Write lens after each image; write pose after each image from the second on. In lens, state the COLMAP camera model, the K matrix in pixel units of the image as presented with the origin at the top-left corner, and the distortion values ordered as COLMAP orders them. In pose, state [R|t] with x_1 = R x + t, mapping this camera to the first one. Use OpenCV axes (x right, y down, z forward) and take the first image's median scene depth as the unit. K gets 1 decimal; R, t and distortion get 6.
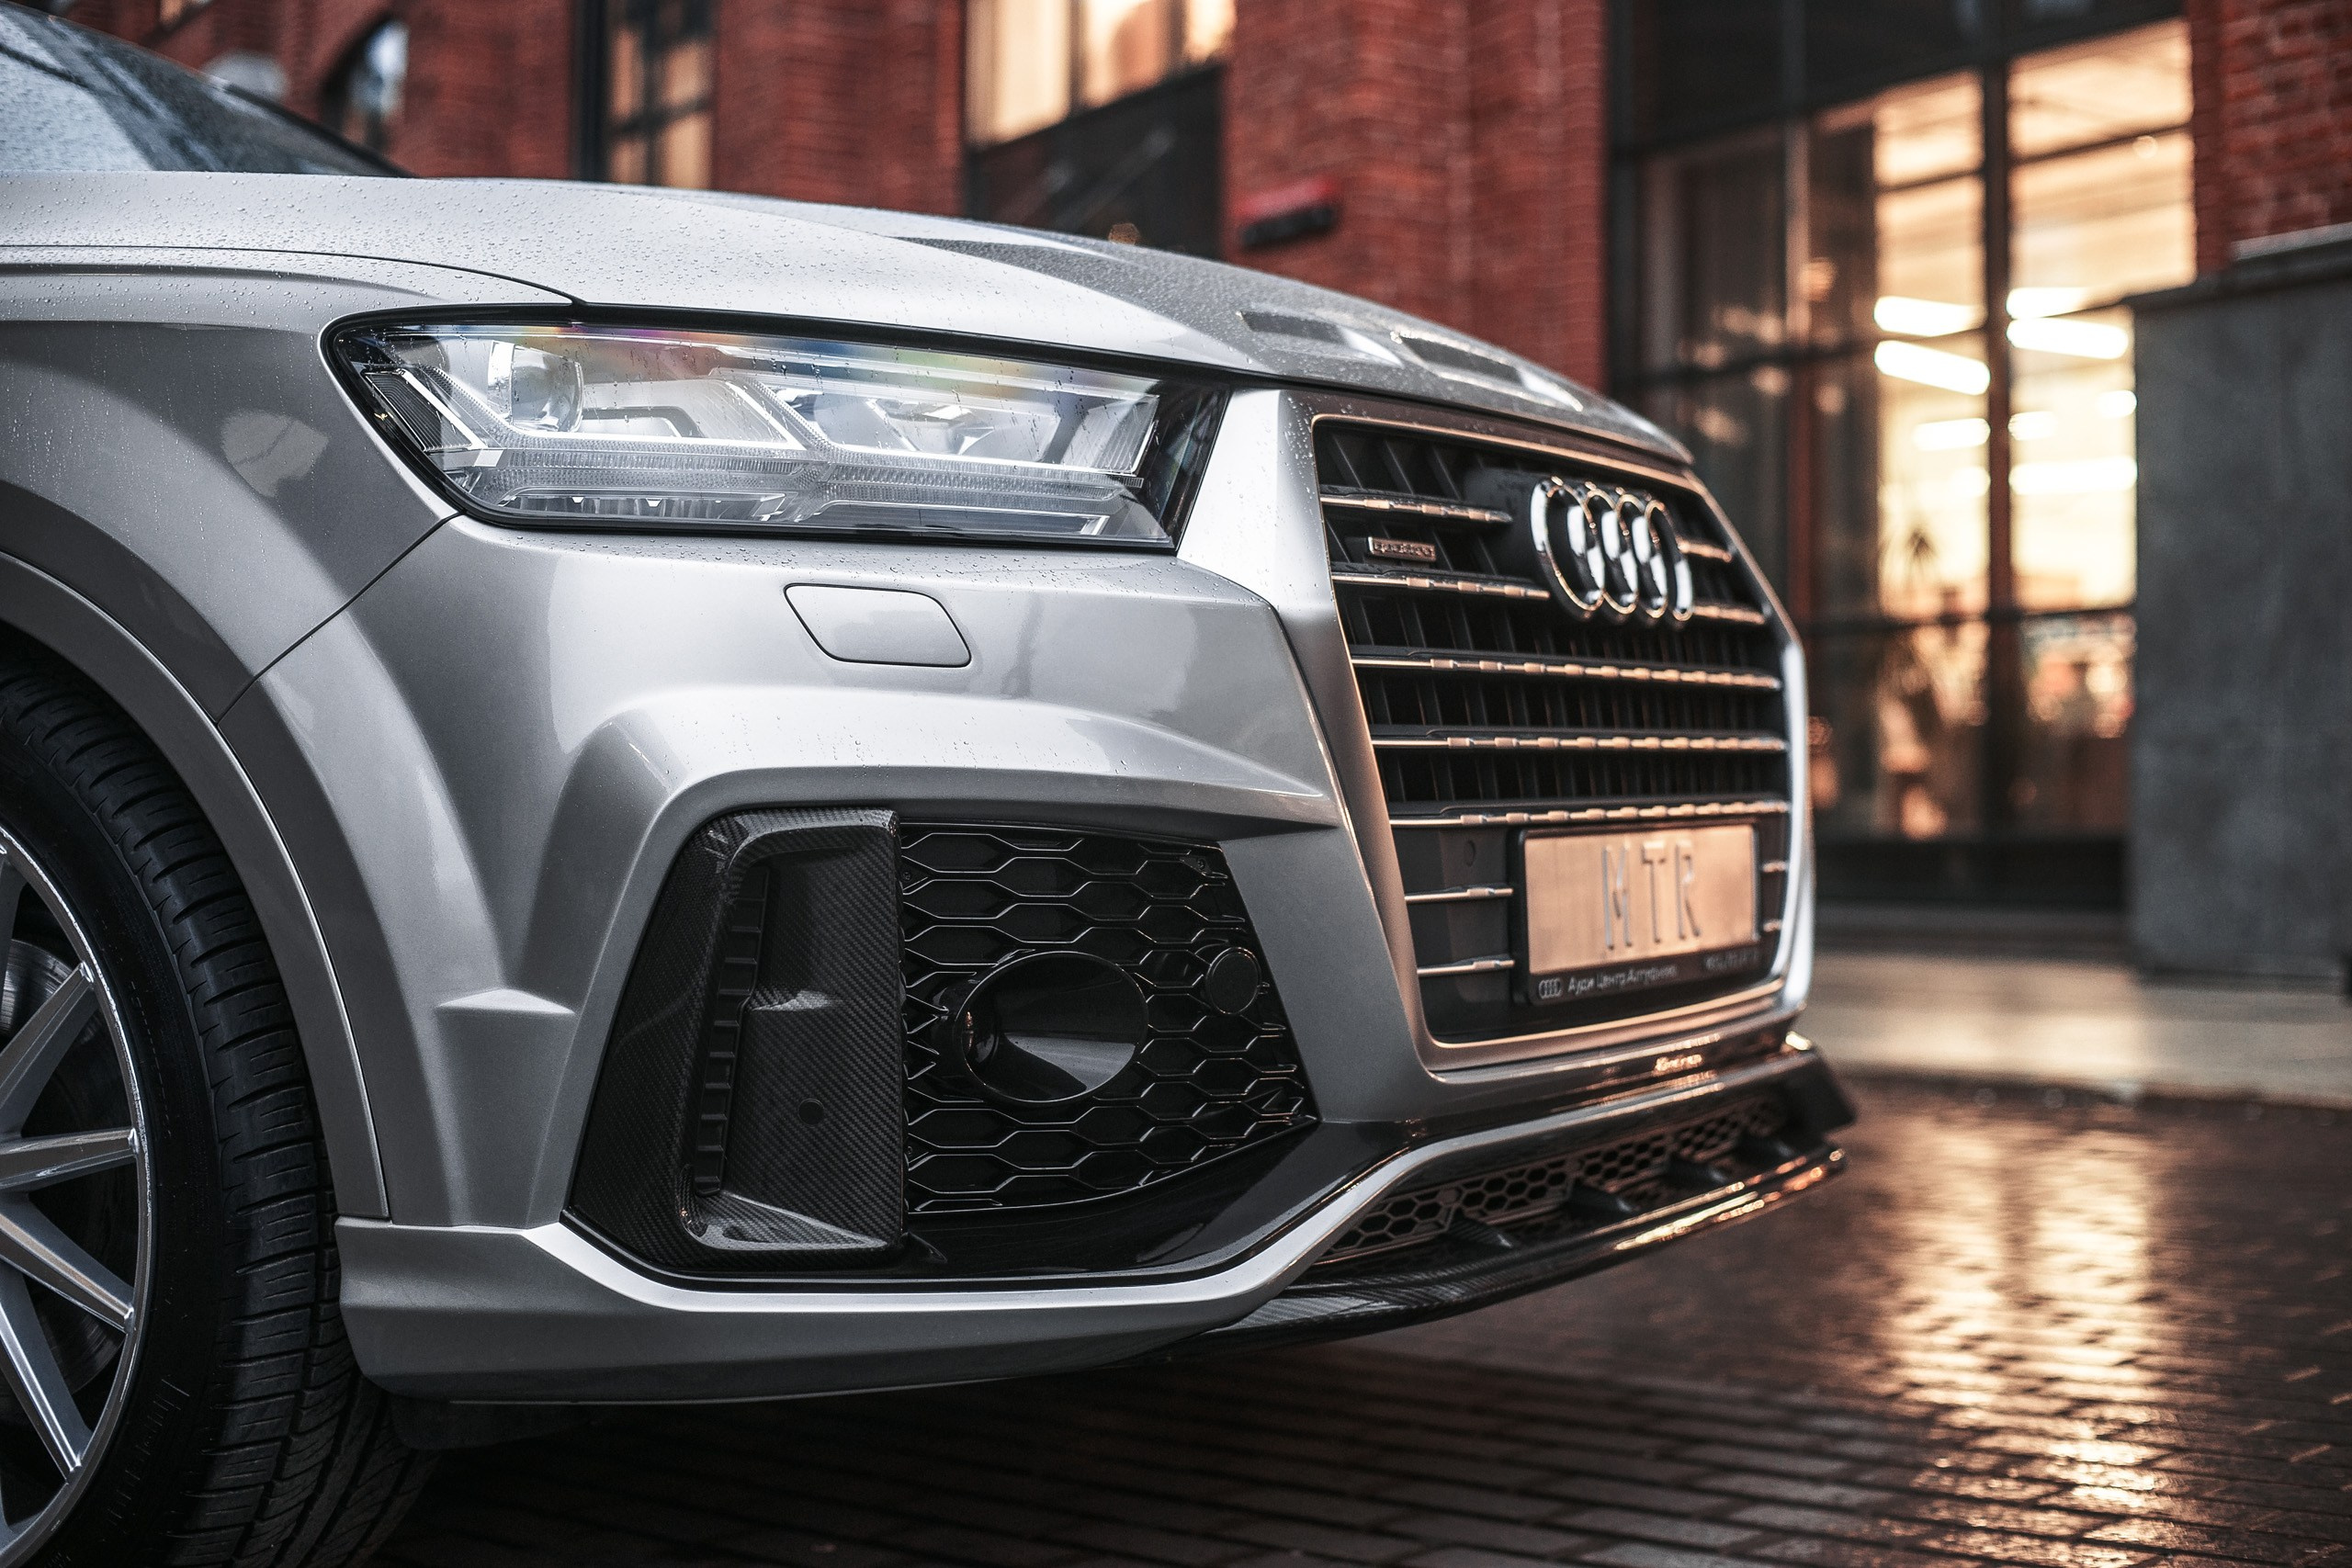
lens RADIAL K [[3451.8, 0, 1176.0], [0, 3451.8, 784.0], [0, 0, 1]] dist [-0.168355, 0.232403]
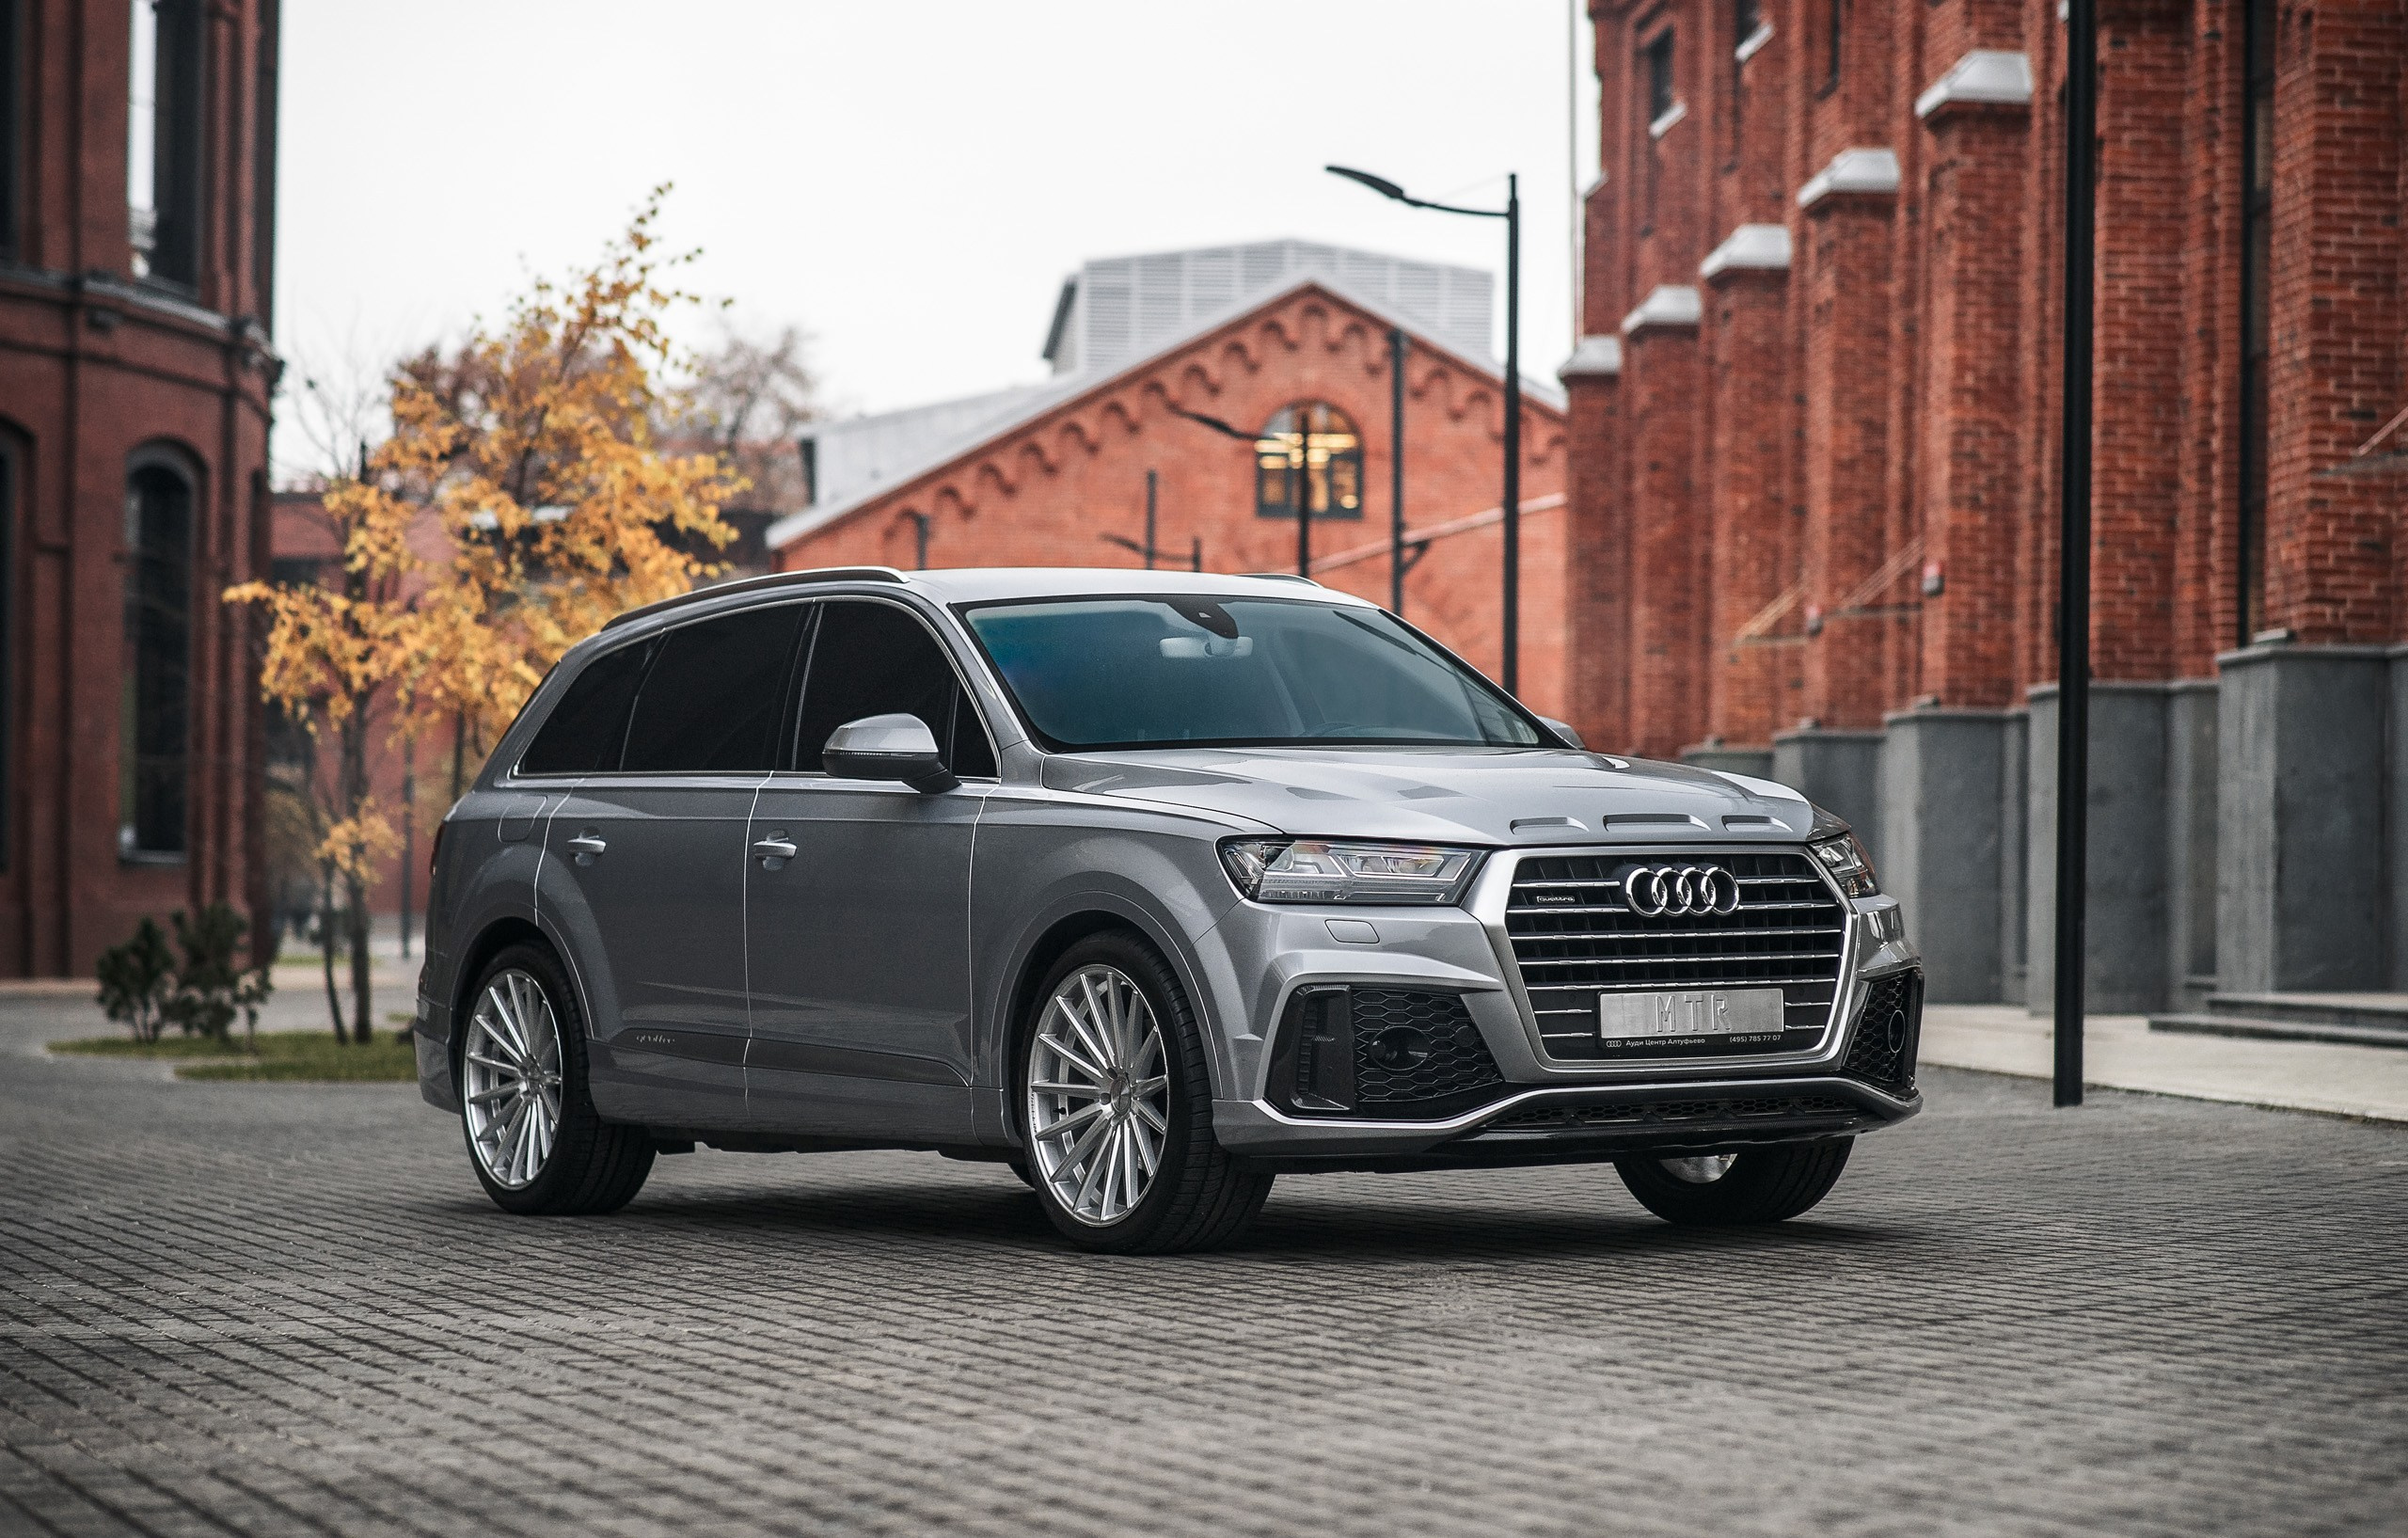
lens RADIAL K [[6101.1, 0, 1204.0], [0, 6101.1, 769.0], [0, 0, 1]] dist [0.011324, -0.782717]
pose [[0.883434, -0.005474, -0.468524, 2.266076], [0.001333, 0.999957, -0.009169, -0.130552], [0.468554, 0.007475, 0.883403, -3.832677]]
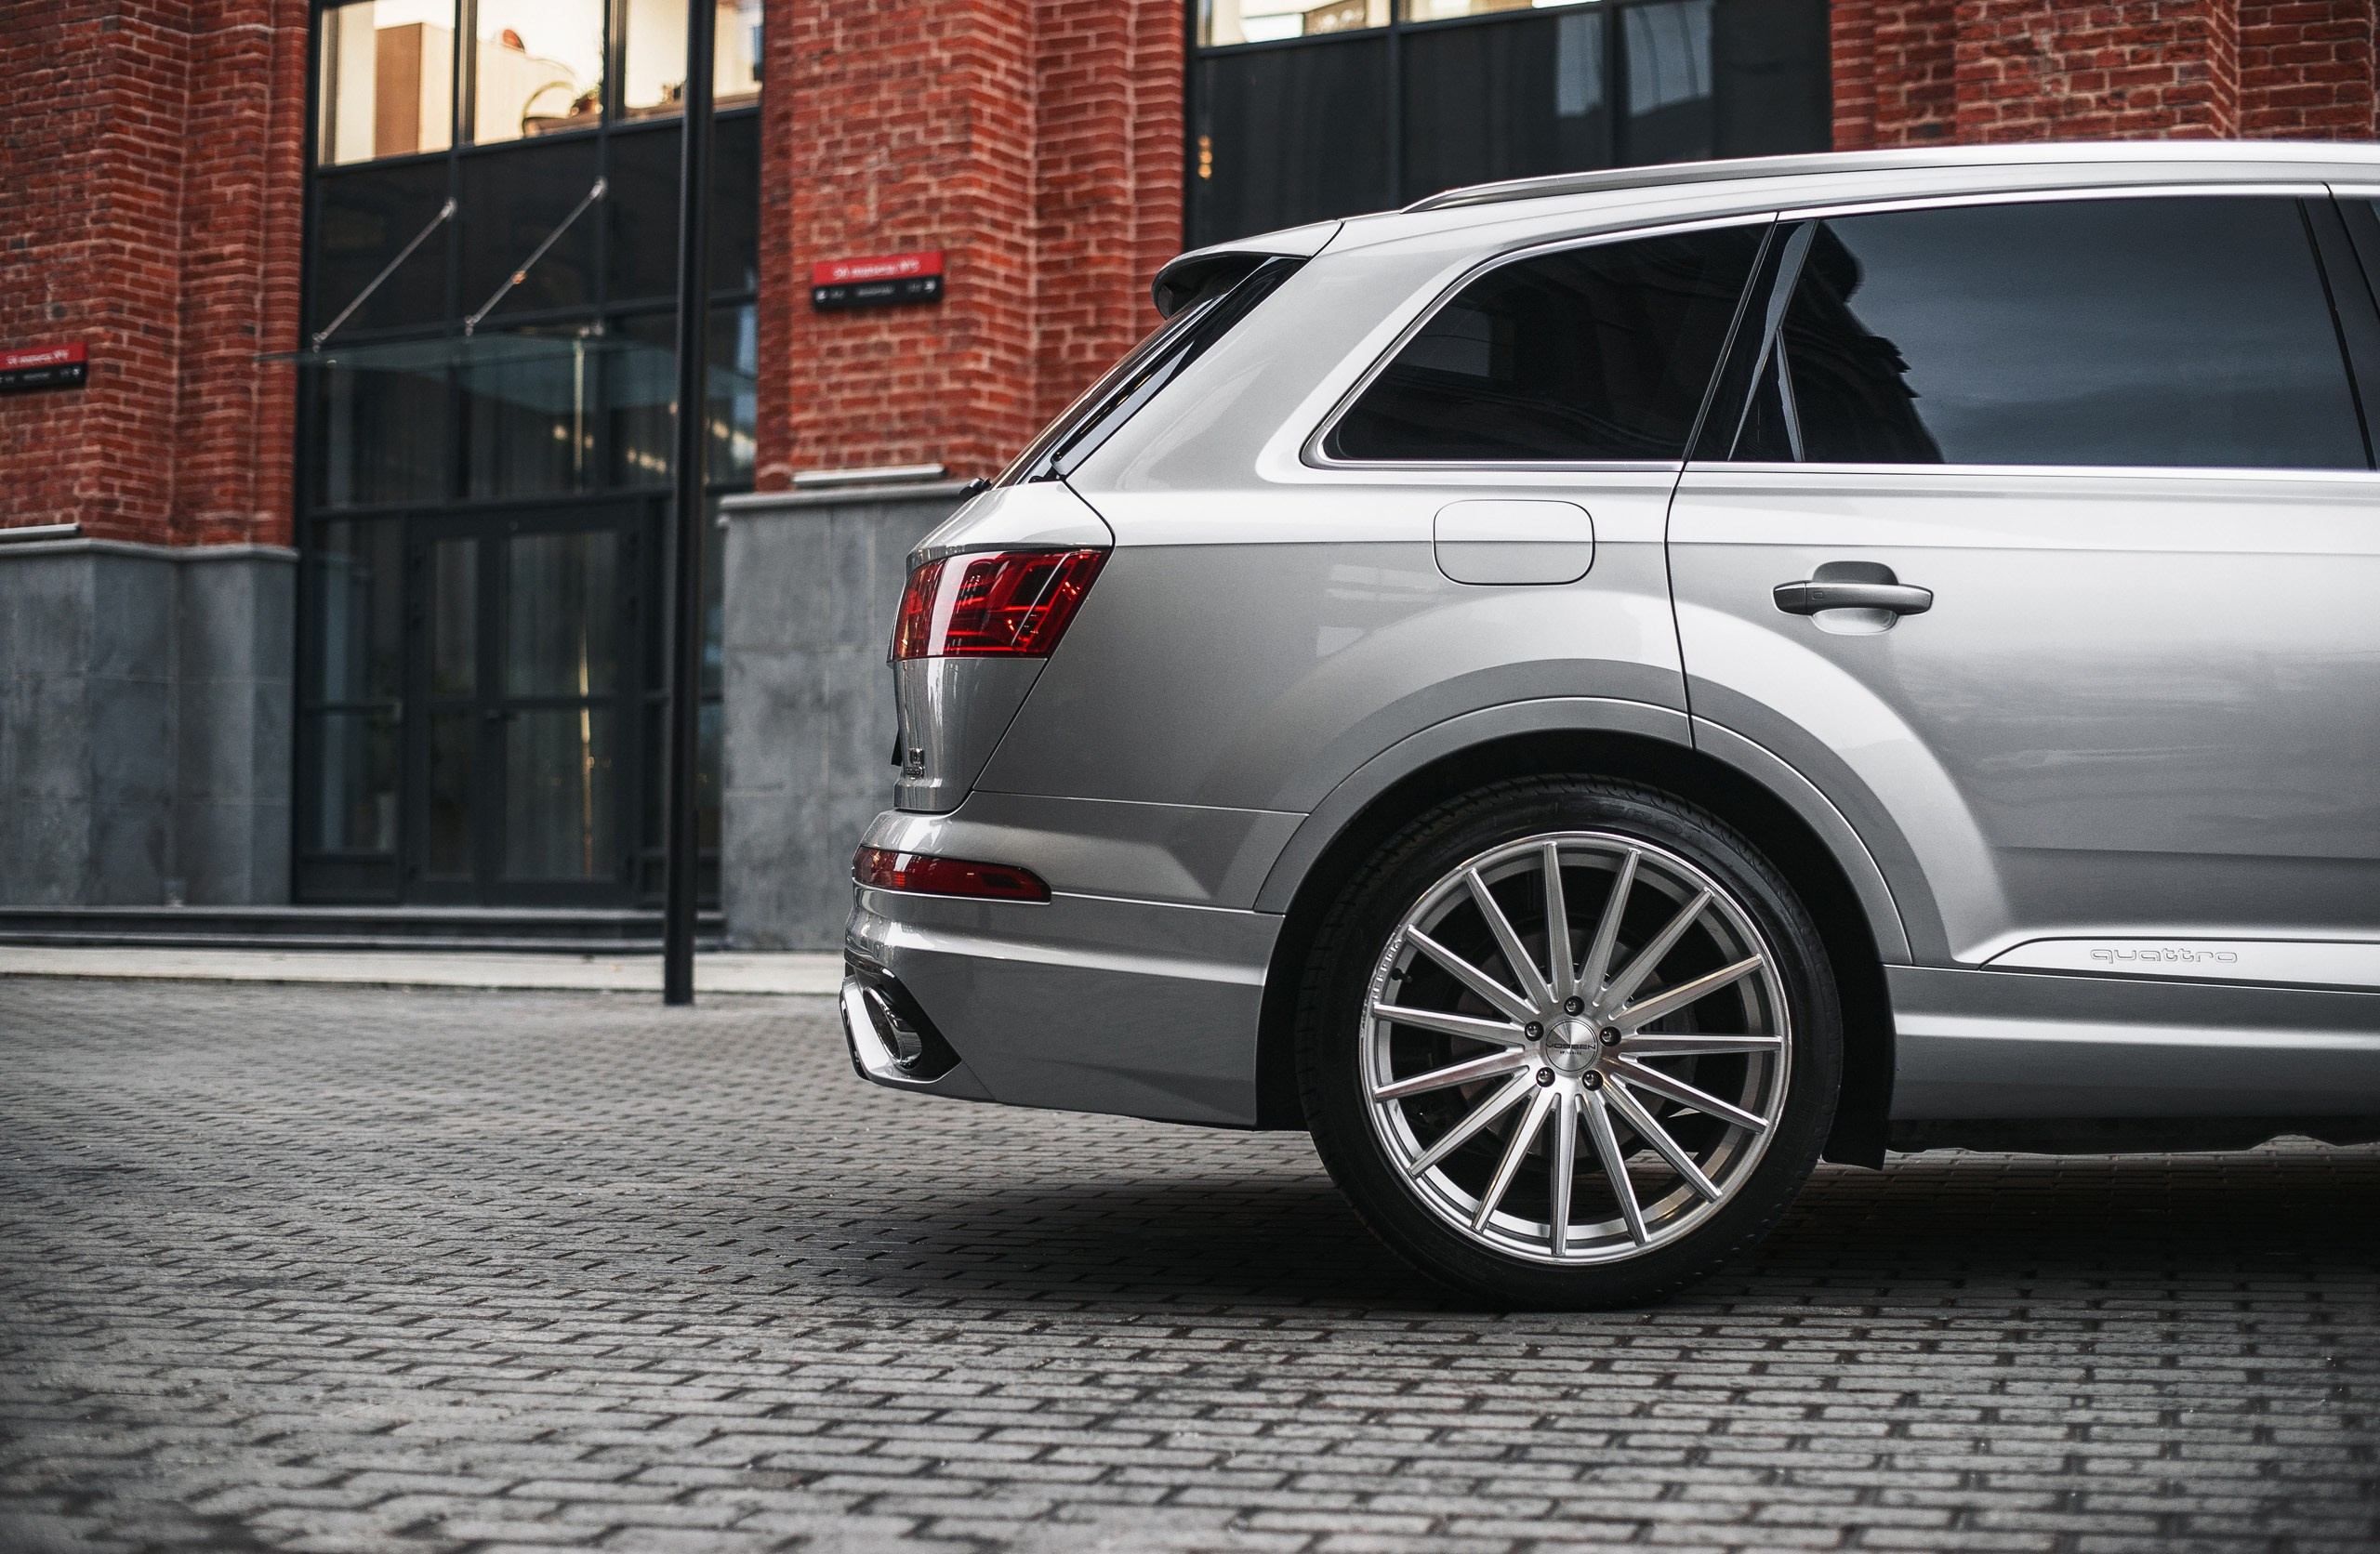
lens RADIAL K [[3523.5, 0, 1190.0], [0, 3523.5, 777.0], [0, 0, 1]] dist [-0.134696, -0.040085]
pose [[0.872643, 0.013605, 0.488170, -2.524084], [-0.008927, 0.999889, -0.011908, 0.014850], [-0.488278, 0.006033, 0.872667, -0.072804]]
